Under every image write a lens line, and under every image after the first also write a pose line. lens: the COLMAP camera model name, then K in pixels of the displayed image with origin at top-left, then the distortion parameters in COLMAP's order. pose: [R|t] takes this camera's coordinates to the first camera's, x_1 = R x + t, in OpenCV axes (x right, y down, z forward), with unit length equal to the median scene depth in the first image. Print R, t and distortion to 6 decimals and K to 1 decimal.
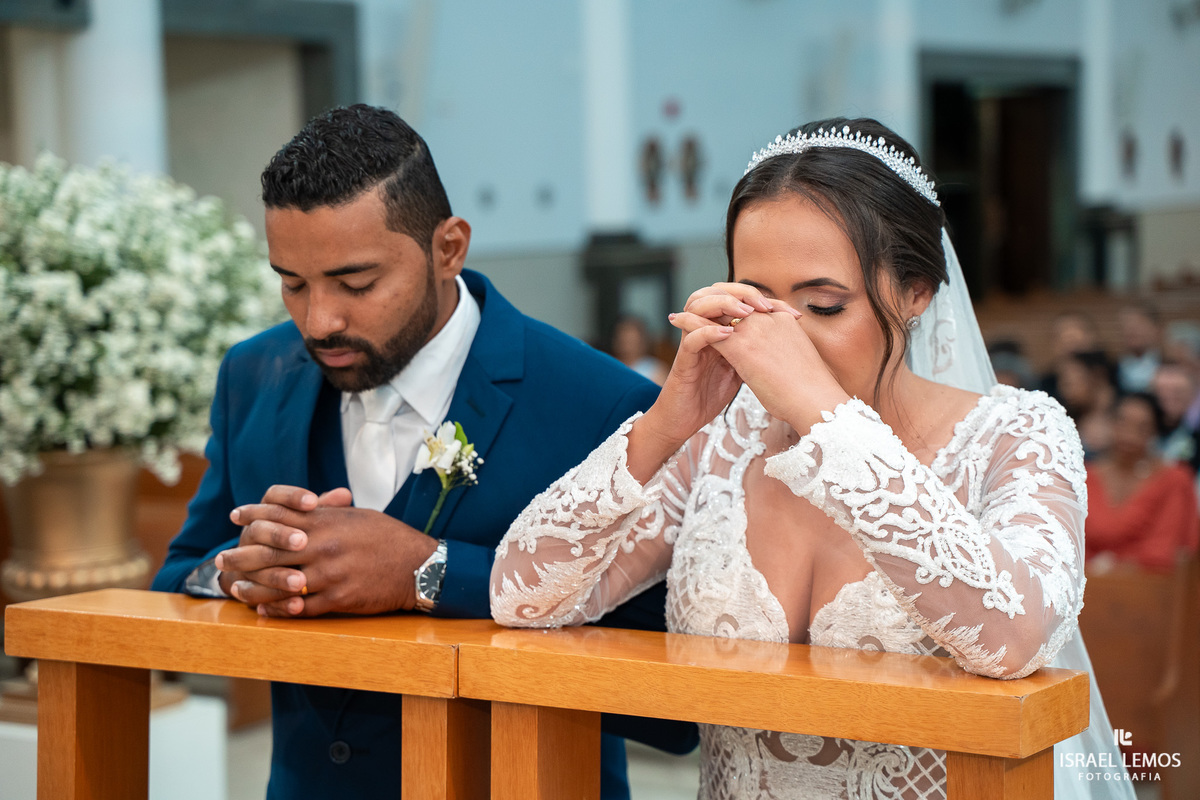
lens RADIAL K [[2511.2, 0, 599.3], [0, 2511.2, 400.2], [0, 0, 1]] dist [0.217313, 0.000000]
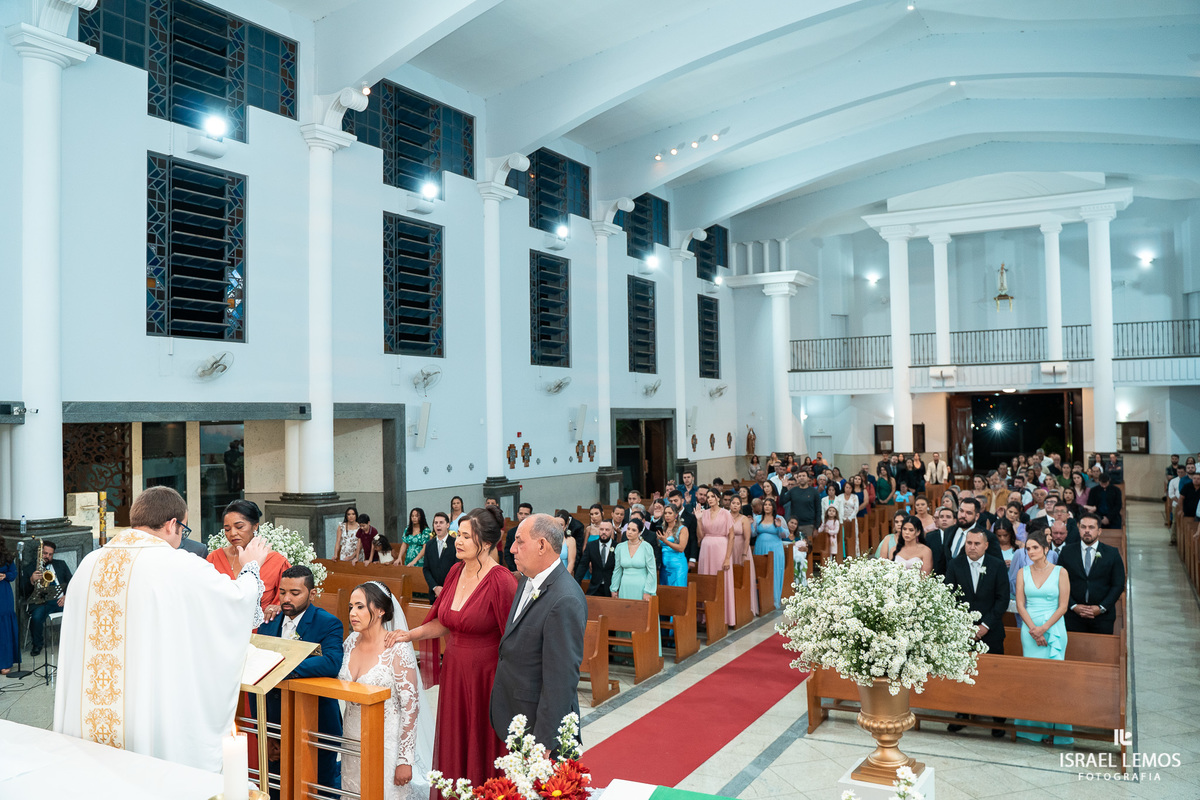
lens RADIAL K [[978.1, 0, 604.2], [0, 978.1, 404.3], [0, 0, 1]] dist [-0.118687, 0.092820]
pose [[0.998001, 0.008666, 0.062597, 0.222780], [-0.001871, 0.994171, -0.107802, -0.118415], [-0.063166, 0.107469, 0.992200, -0.481094]]
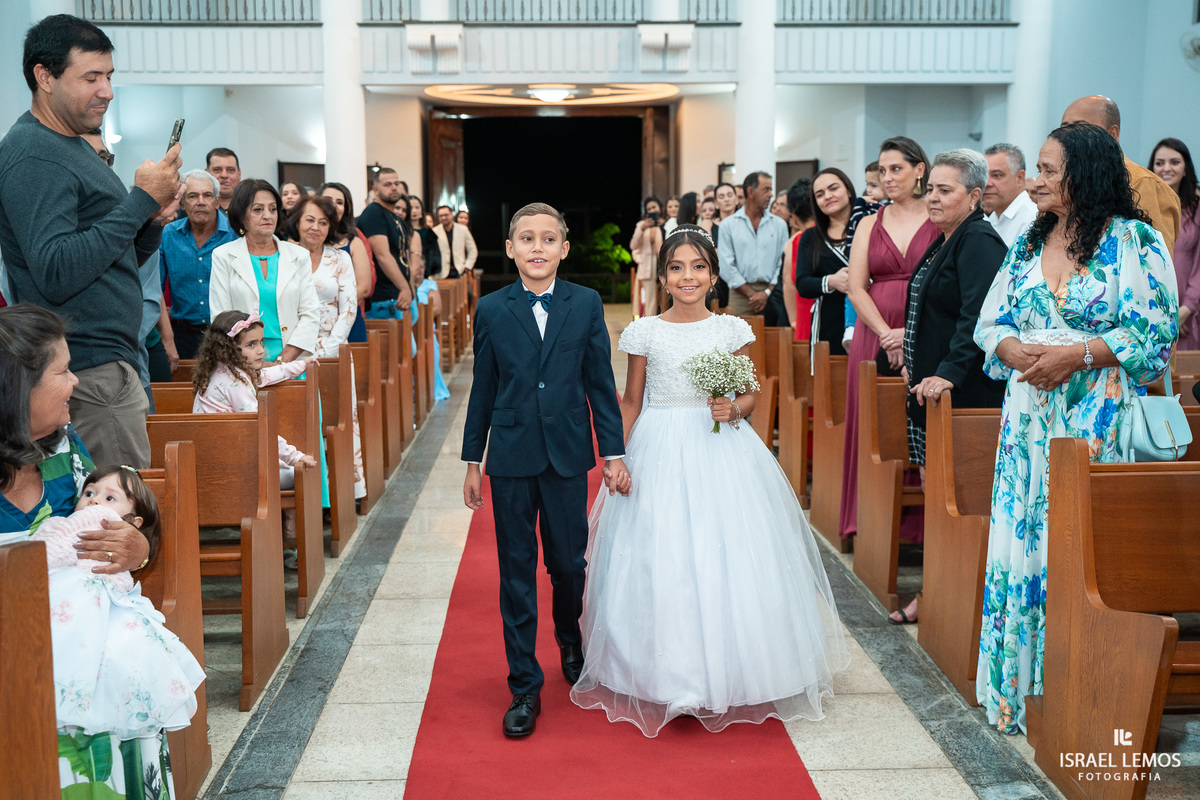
lens RADIAL K [[1352.5, 0, 605.0], [0, 1352.5, 397.2], [0, 0, 1]] dist [-0.002676, 0.000000]
pose [[0.817912, -0.052096, 0.572980, 0.879139], [0.038939, 0.998621, 0.035212, -0.073815], [-0.574025, -0.006489, 0.818812, 1.997787]]
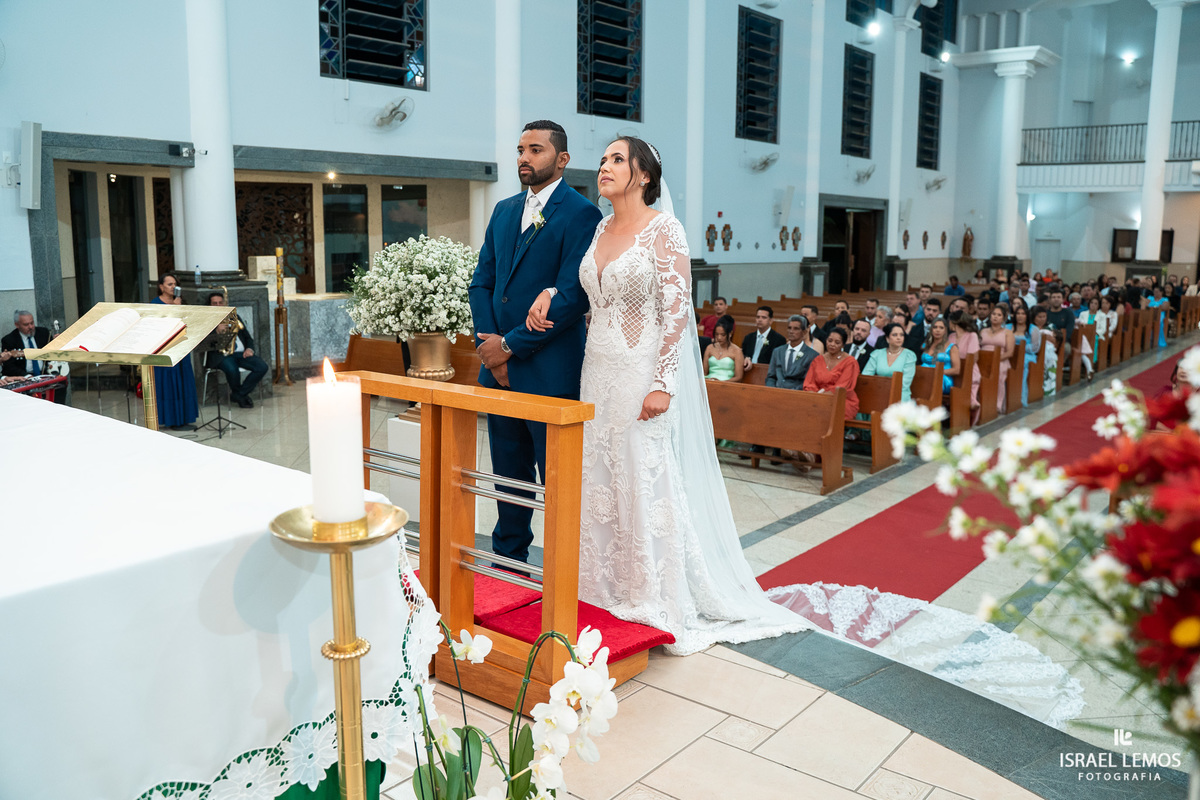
lens RADIAL K [[978.1, 0, 603.3], [0, 978.1, 404.7], [0, 0, 1]] dist [-0.118687, 0.092820]
pose [[0.991771, 0.053474, -0.116318, 0.147255], [-0.043404, 0.995223, 0.087446, -0.005163], [0.120439, -0.081678, 0.989355, -0.142313]]
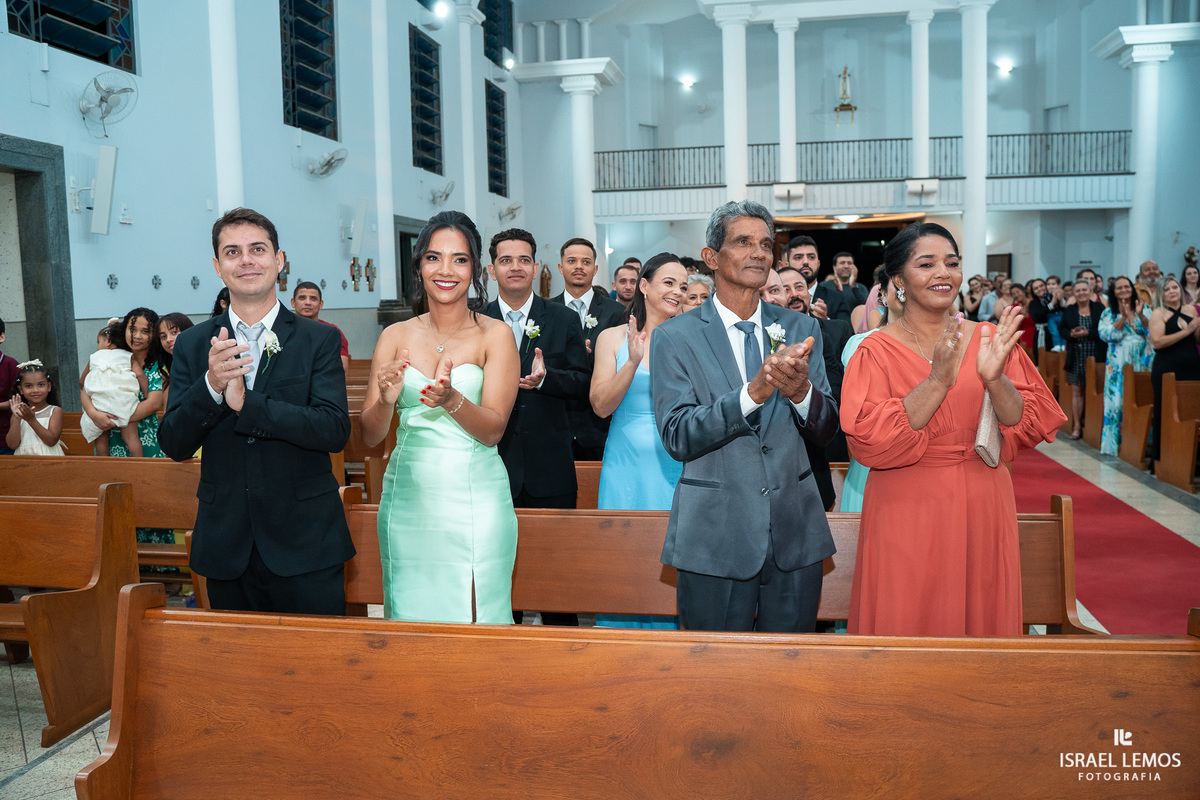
lens RADIAL K [[978.1, 0, 607.5], [0, 978.1, 392.4], [0, 0, 1]] dist [-0.118687, 0.092820]
pose [[0.924964, -0.035184, 0.378422, -0.044073], [0.035420, 0.999352, 0.006338, -0.015404], [-0.378400, 0.007541, 0.925612, 1.196410]]
